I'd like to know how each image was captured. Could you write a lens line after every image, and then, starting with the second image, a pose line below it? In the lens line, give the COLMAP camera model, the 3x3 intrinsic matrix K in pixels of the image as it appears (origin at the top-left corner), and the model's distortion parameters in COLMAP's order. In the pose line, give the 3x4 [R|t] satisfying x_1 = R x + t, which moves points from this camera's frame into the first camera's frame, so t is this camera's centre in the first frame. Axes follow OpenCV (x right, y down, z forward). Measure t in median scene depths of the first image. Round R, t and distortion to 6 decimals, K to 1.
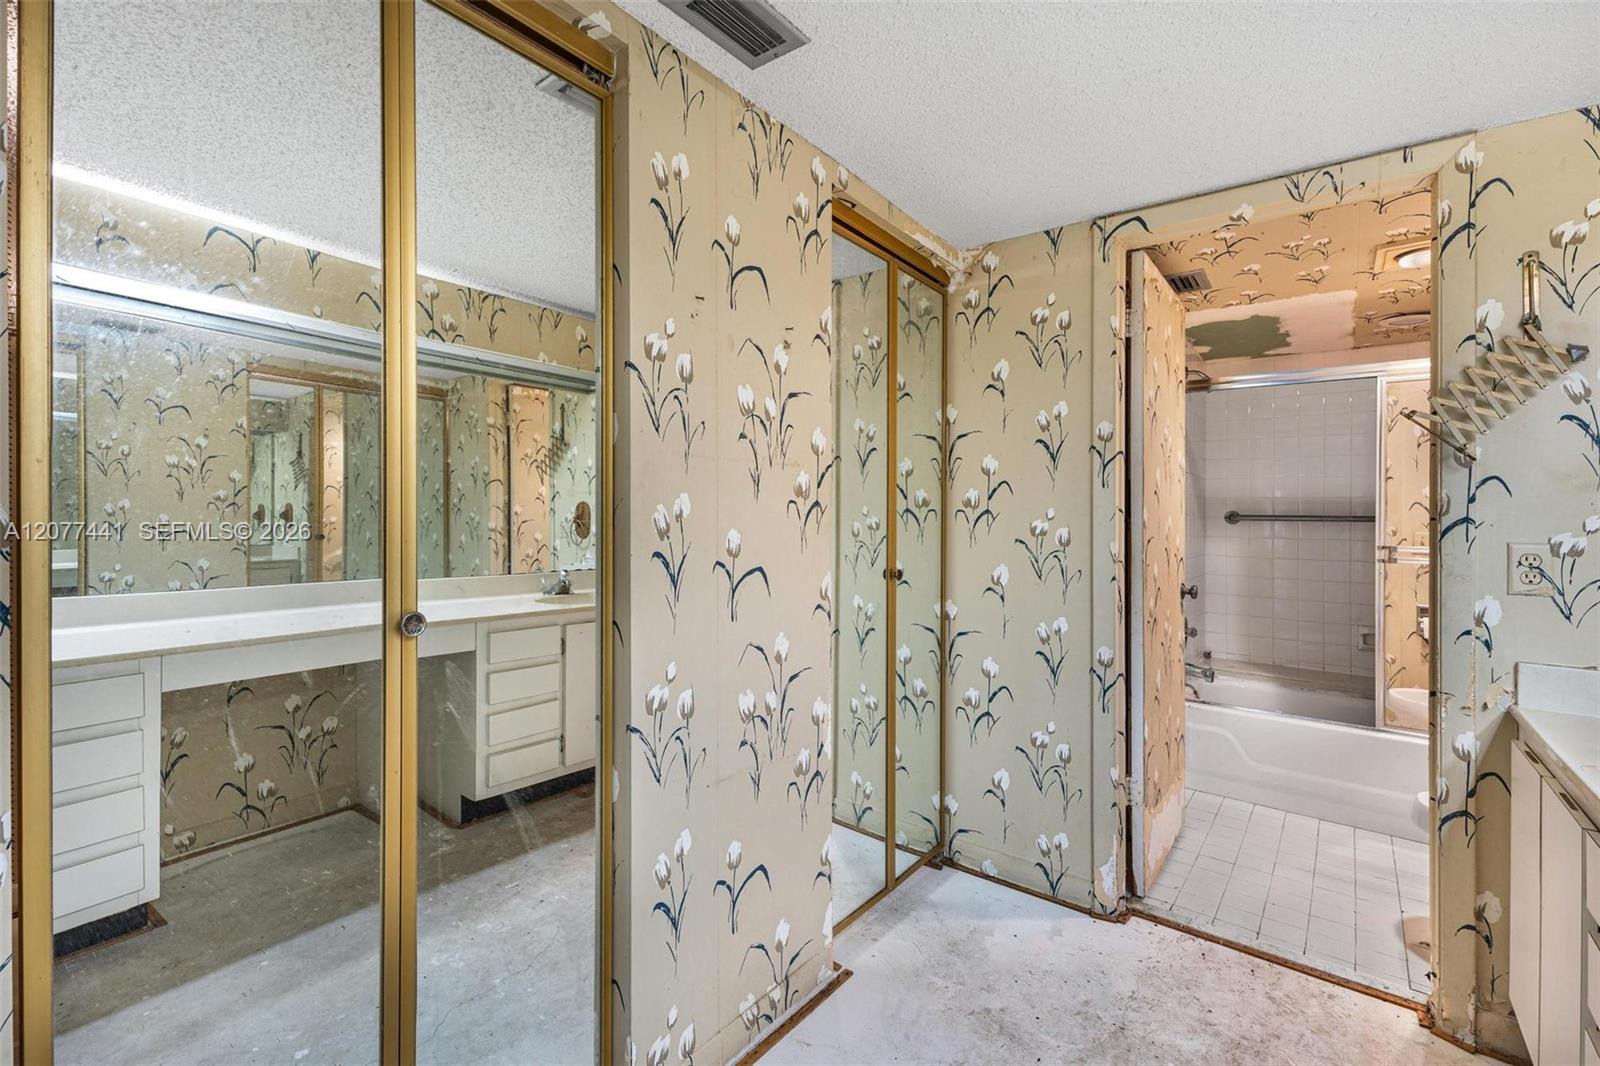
lens RADIAL K [[694.6, 0, 795.6], [0, 694.6, 515.9], [0, 0, 1]] dist [0.012209, -0.000411]
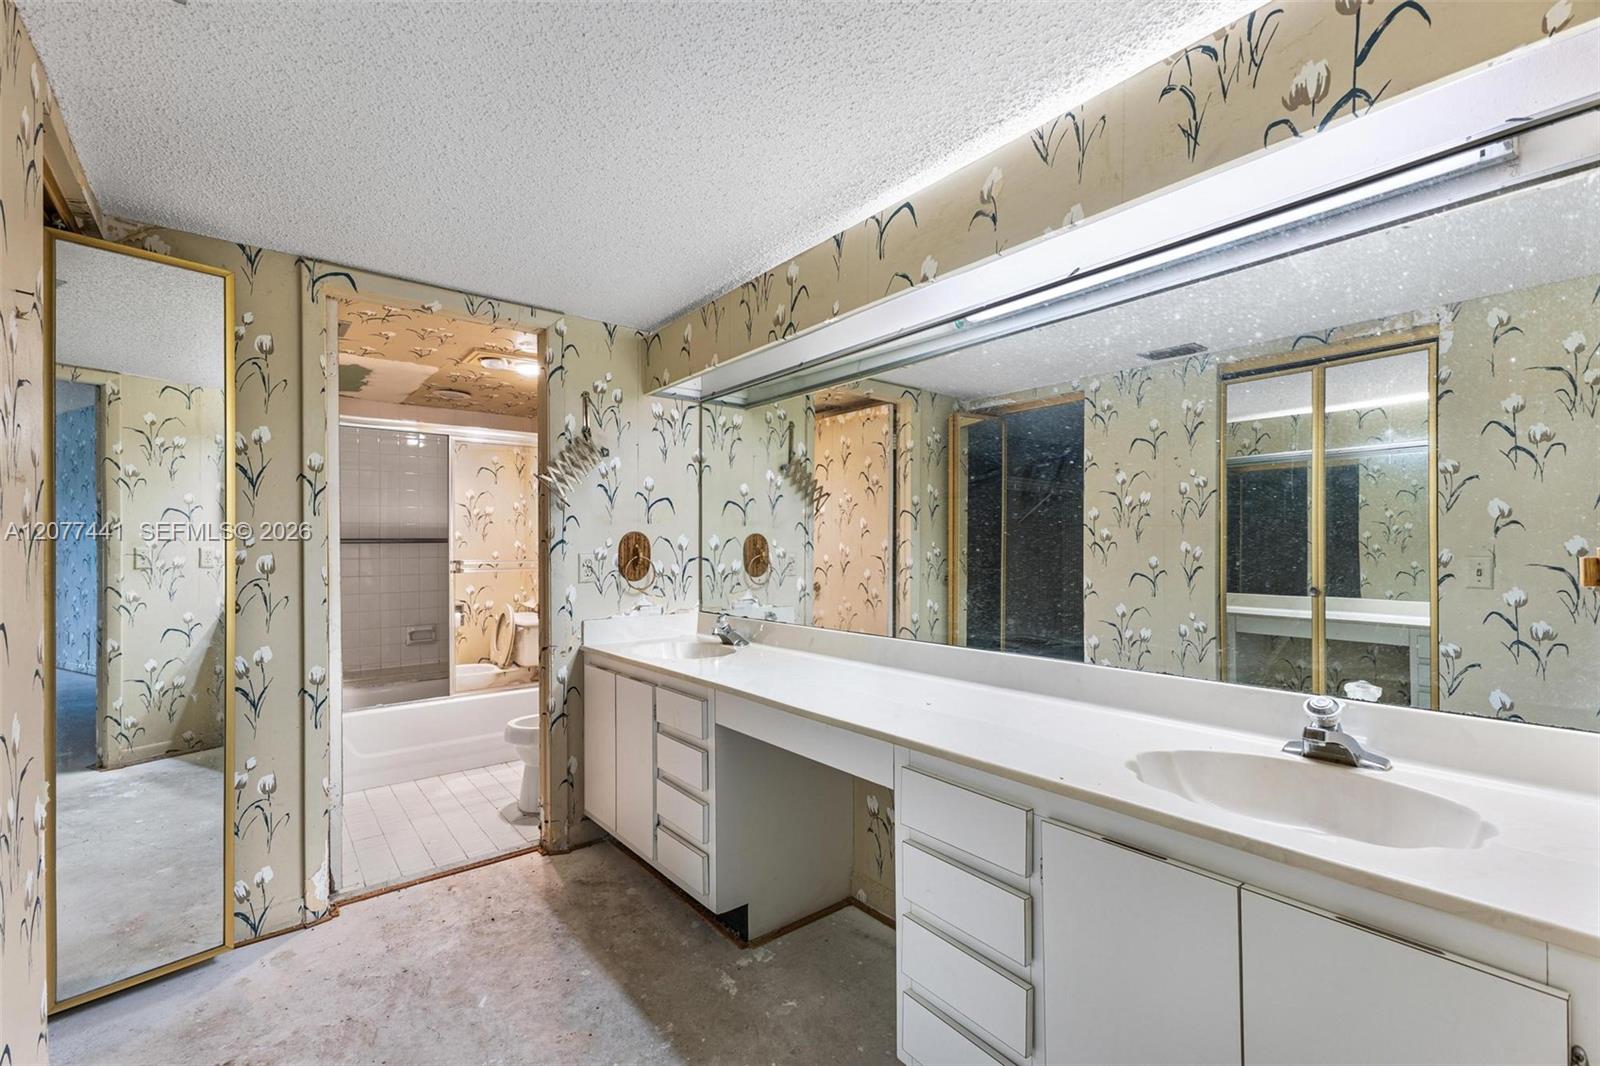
lens RADIAL K [[688.1, 0, 800.0], [0, 688.1, 533.0], [0, 0, 1]] dist [0.010090, 0.000073]
pose [[0.244071, -0.004737, 0.969746, -0.485190], [0.010620, 0.999941, 0.002211, -0.010653], [-0.969699, 0.009759, 0.244107, 0.038165]]
